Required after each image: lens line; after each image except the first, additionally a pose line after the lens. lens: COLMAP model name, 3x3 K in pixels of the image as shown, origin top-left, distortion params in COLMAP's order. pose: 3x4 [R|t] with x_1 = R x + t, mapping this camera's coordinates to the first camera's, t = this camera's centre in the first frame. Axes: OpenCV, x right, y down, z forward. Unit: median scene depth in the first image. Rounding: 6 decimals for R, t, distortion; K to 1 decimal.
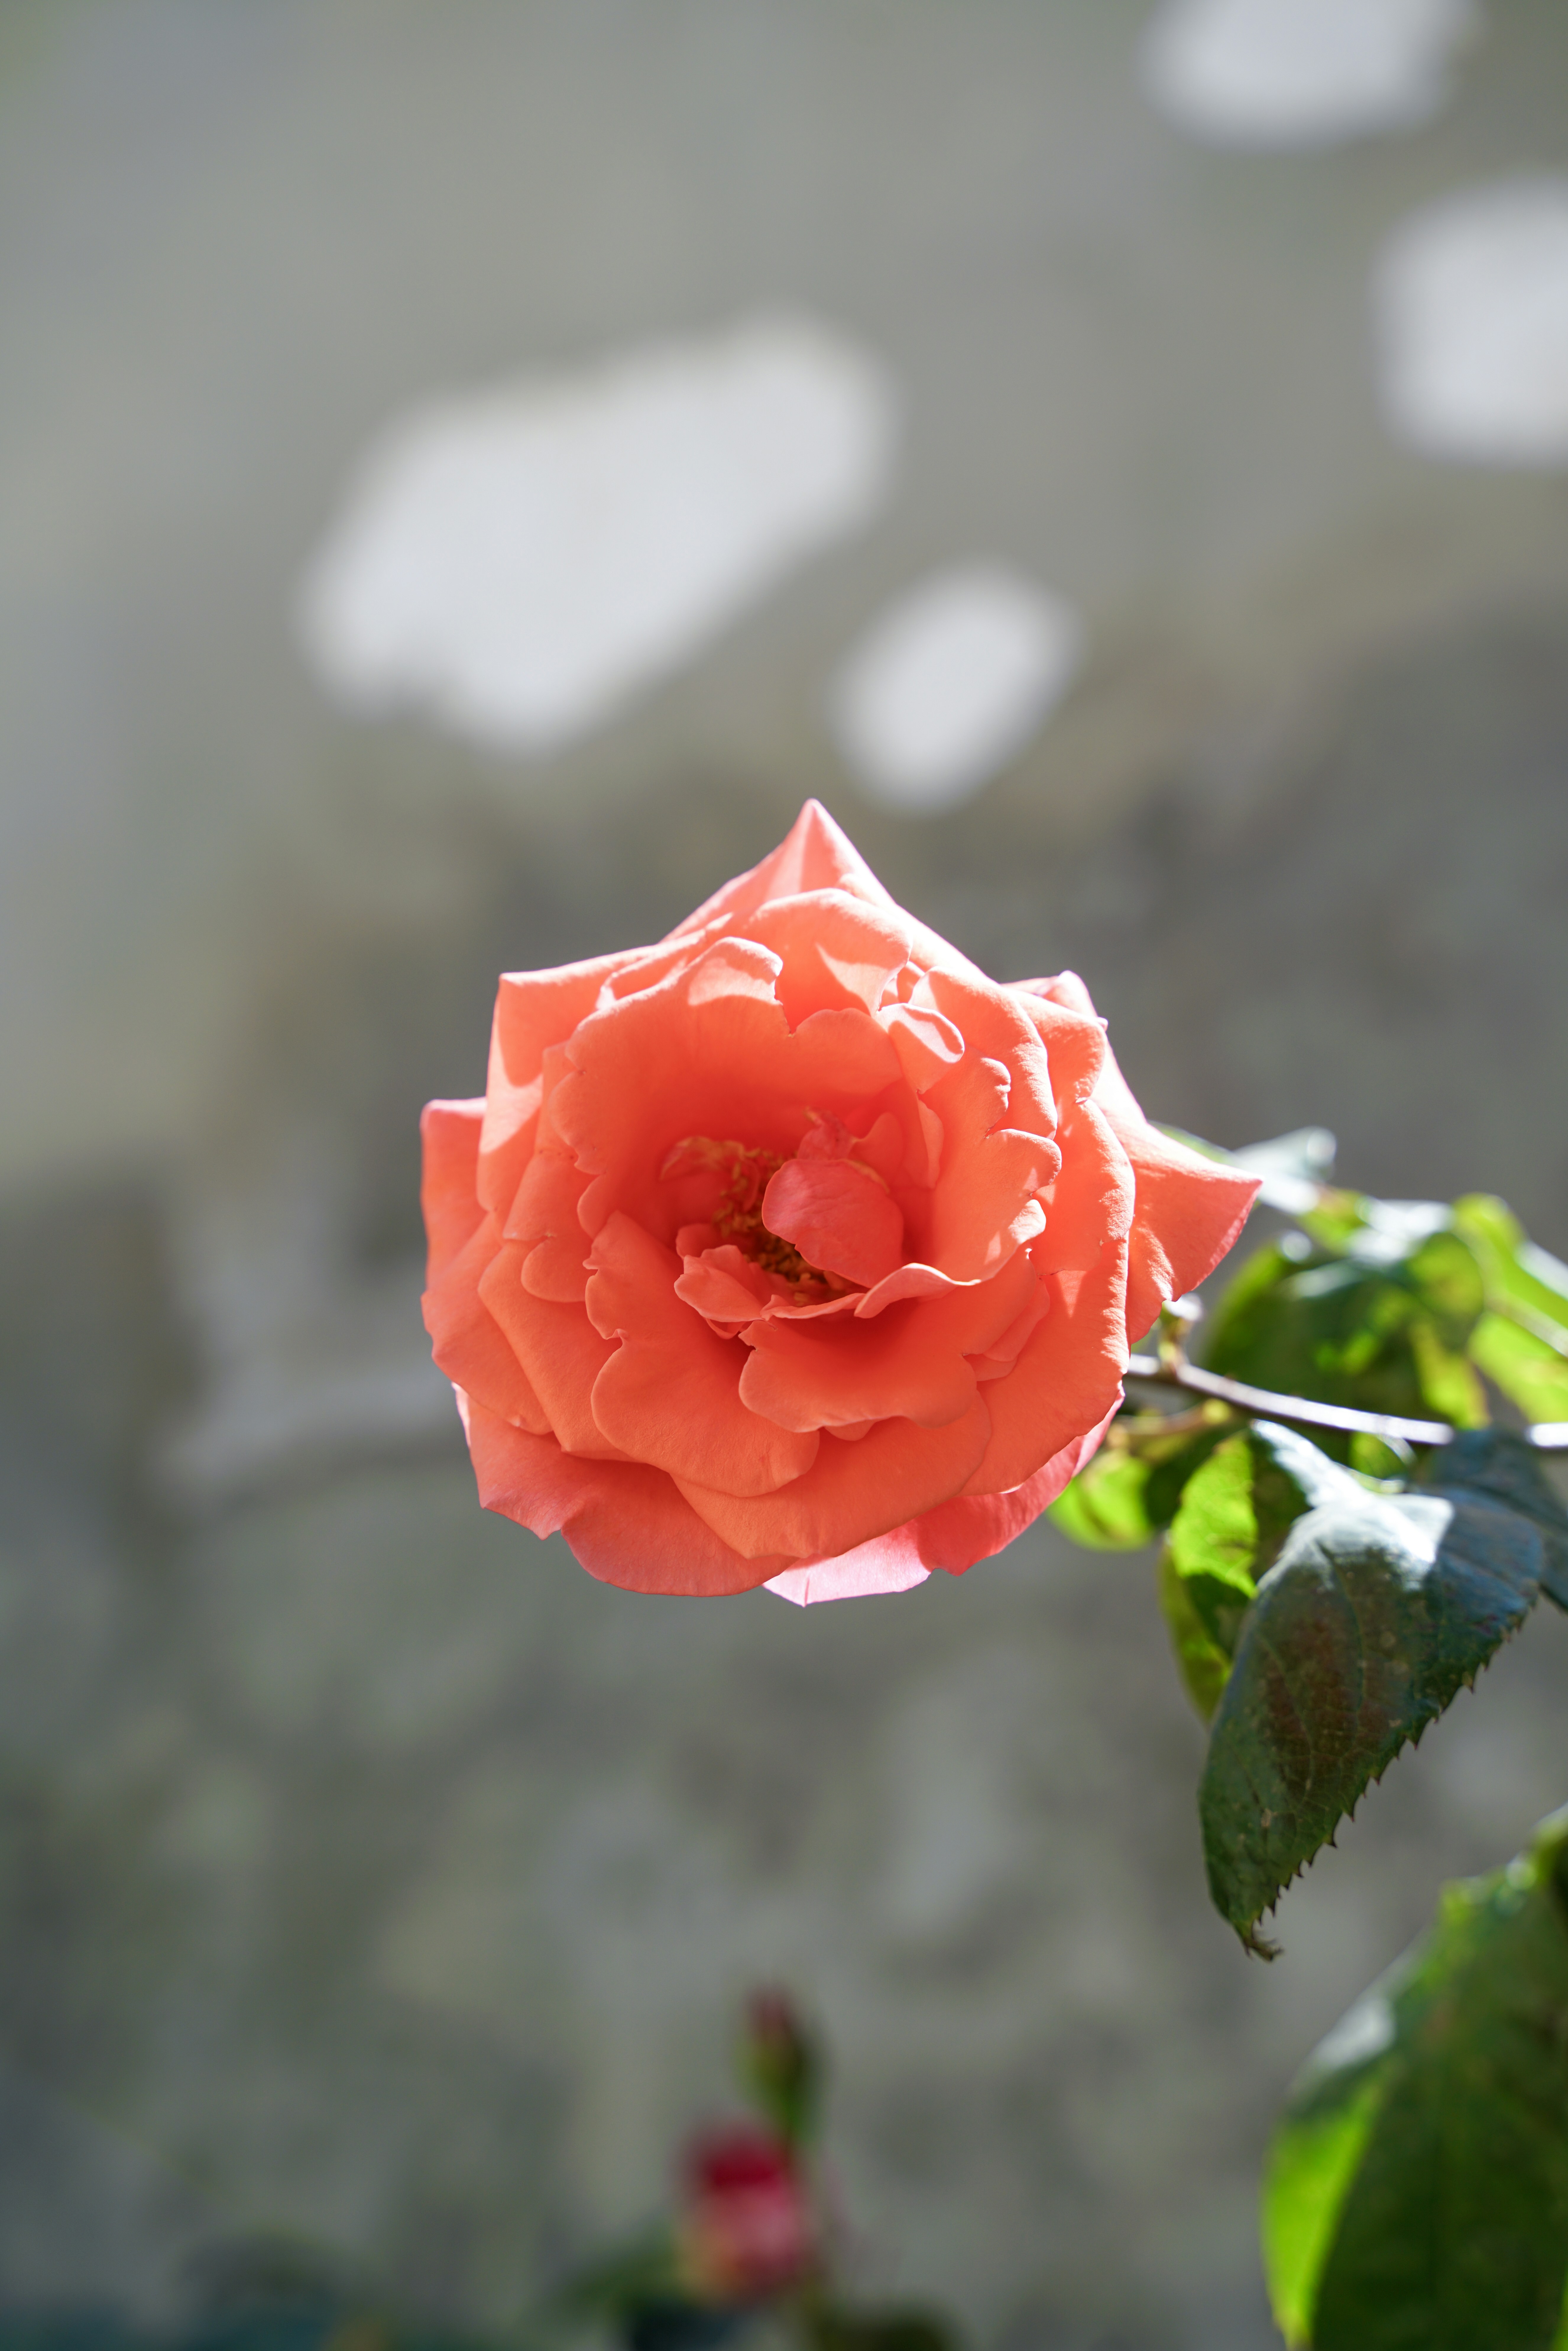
lens RADIAL K [[5031.0, 0, 766.5], [0, 5031.0, 1199.8], [0, 0, 1]] dist [0.219420, 0.000000]
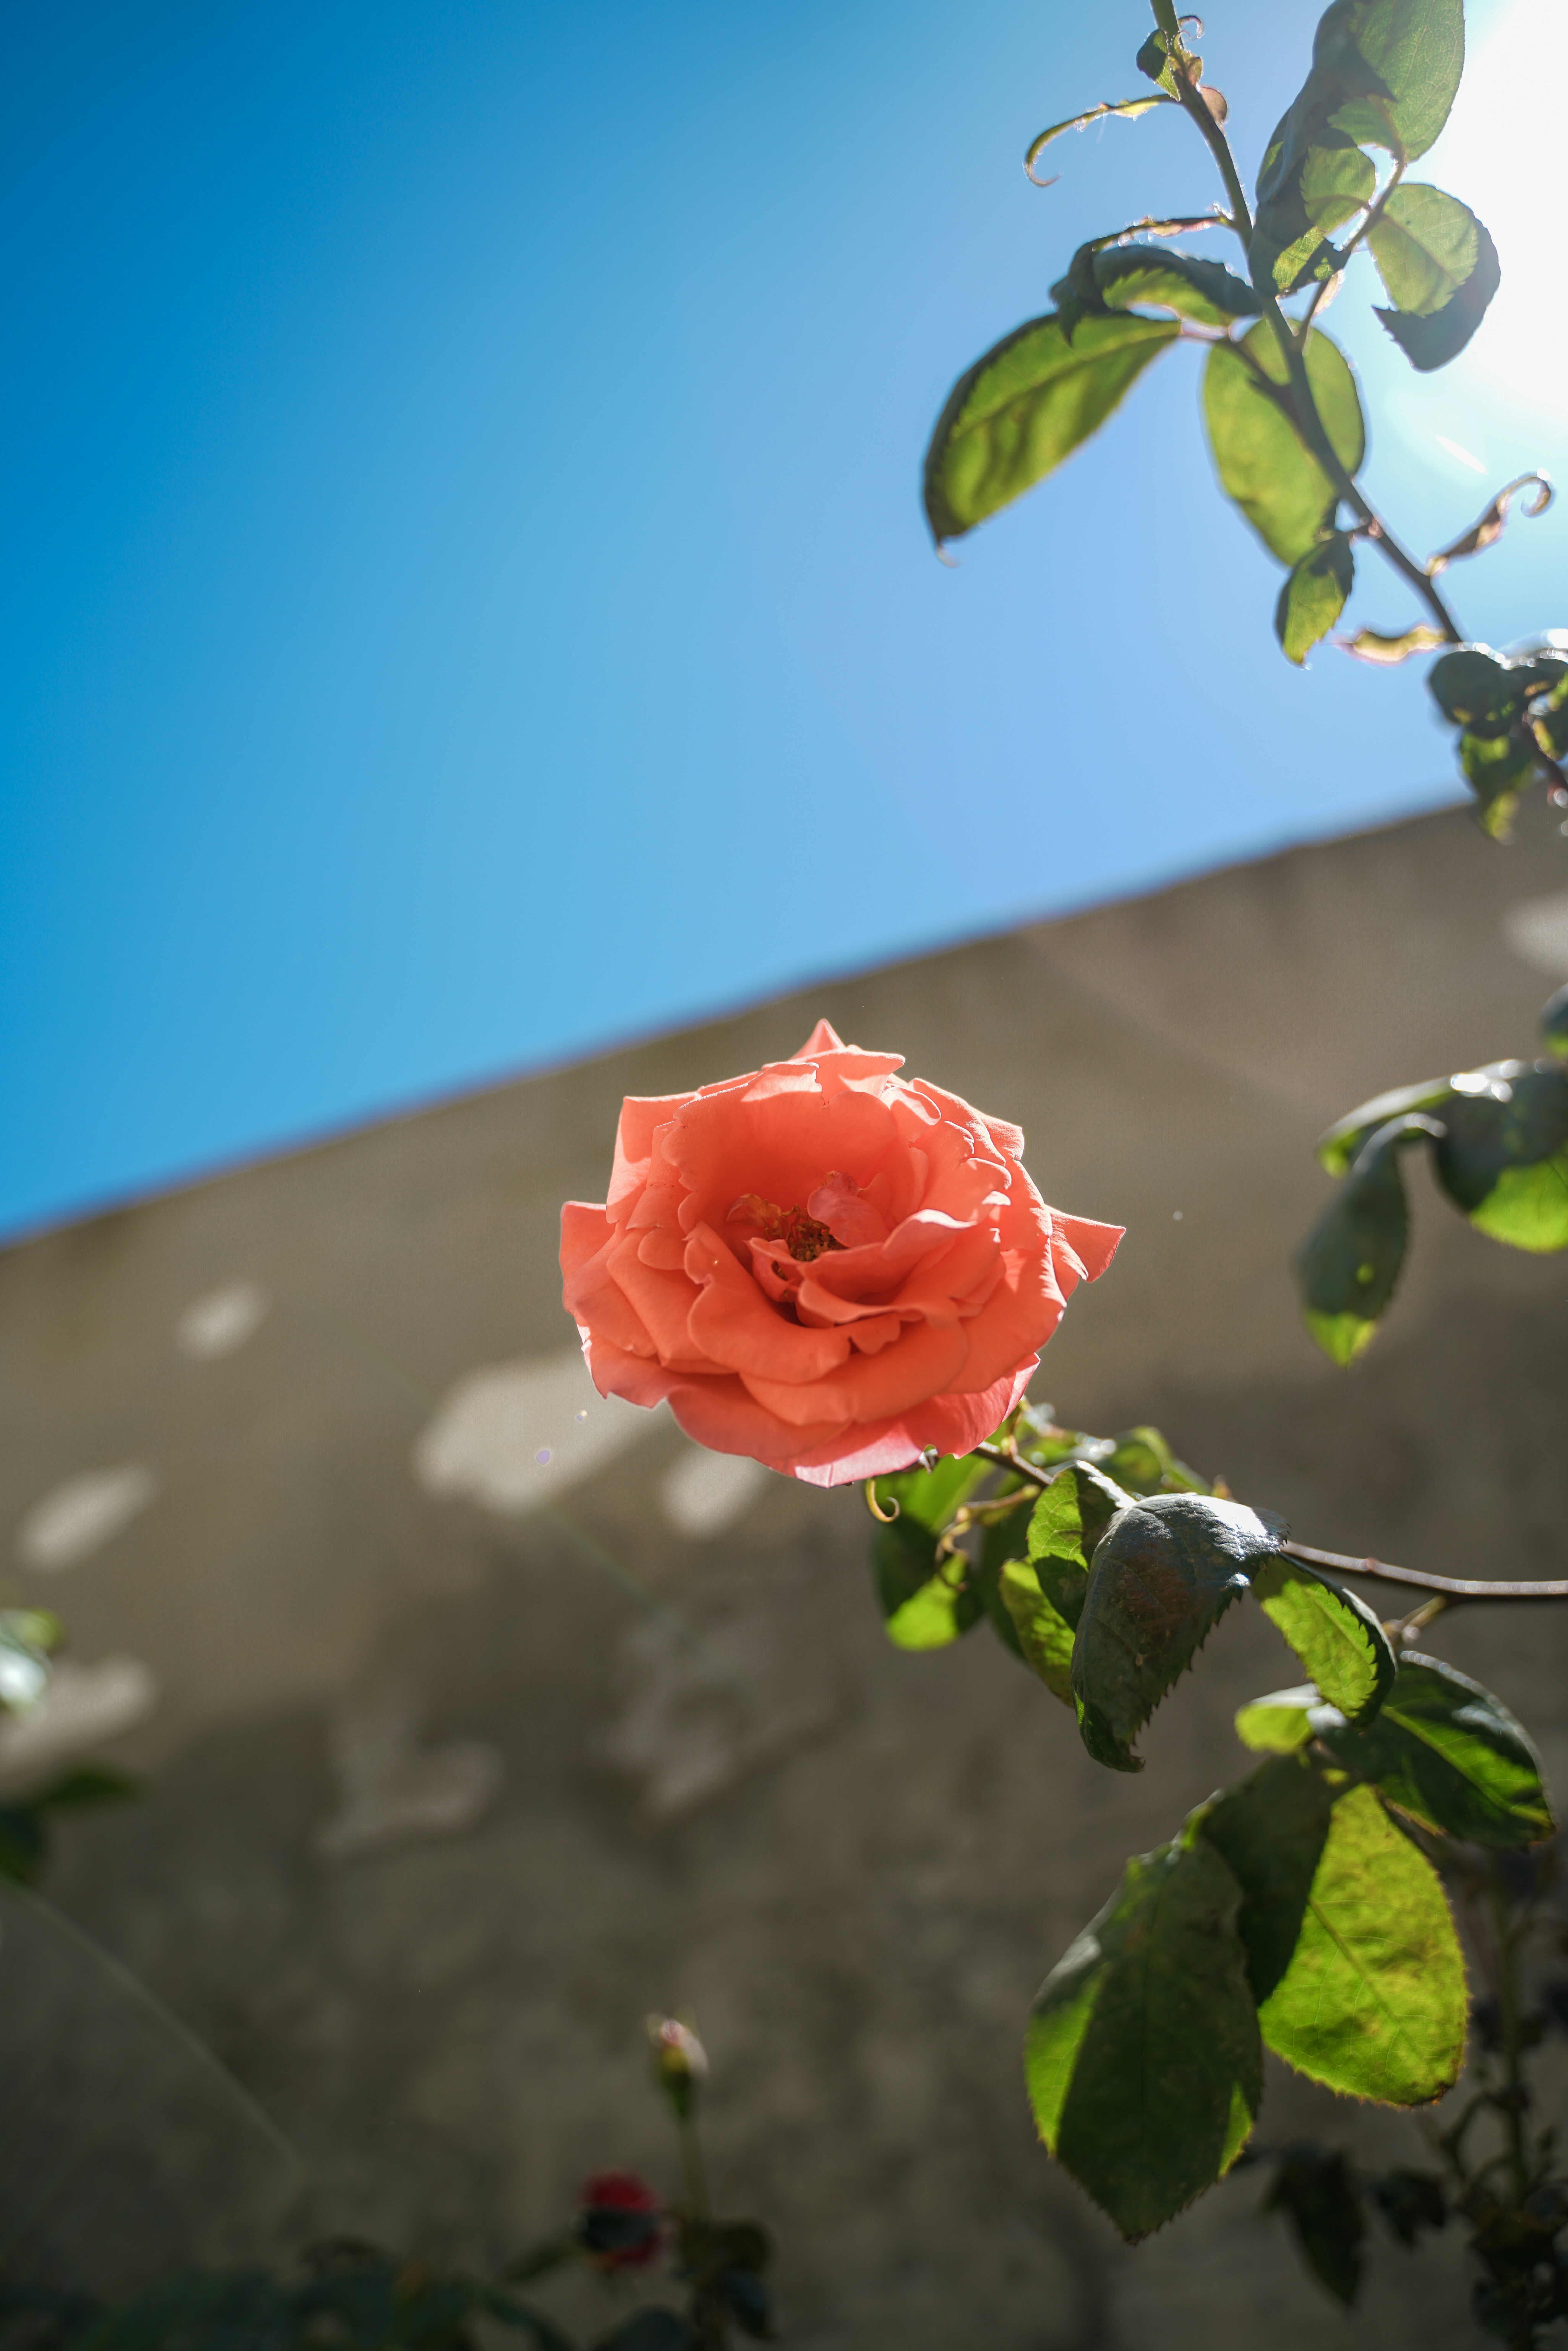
lens RADIAL K [[1909.1, 0, 804.4], [0, 1909.1, 1178.8], [0, 0, 1]] dist [-0.111726, 0.072196]
pose [[0.992078, 0.055689, 0.112608, -0.061843], [-0.010777, 0.930802, -0.365366, 0.188636], [-0.125162, 0.361257, 0.924028, 0.459154]]
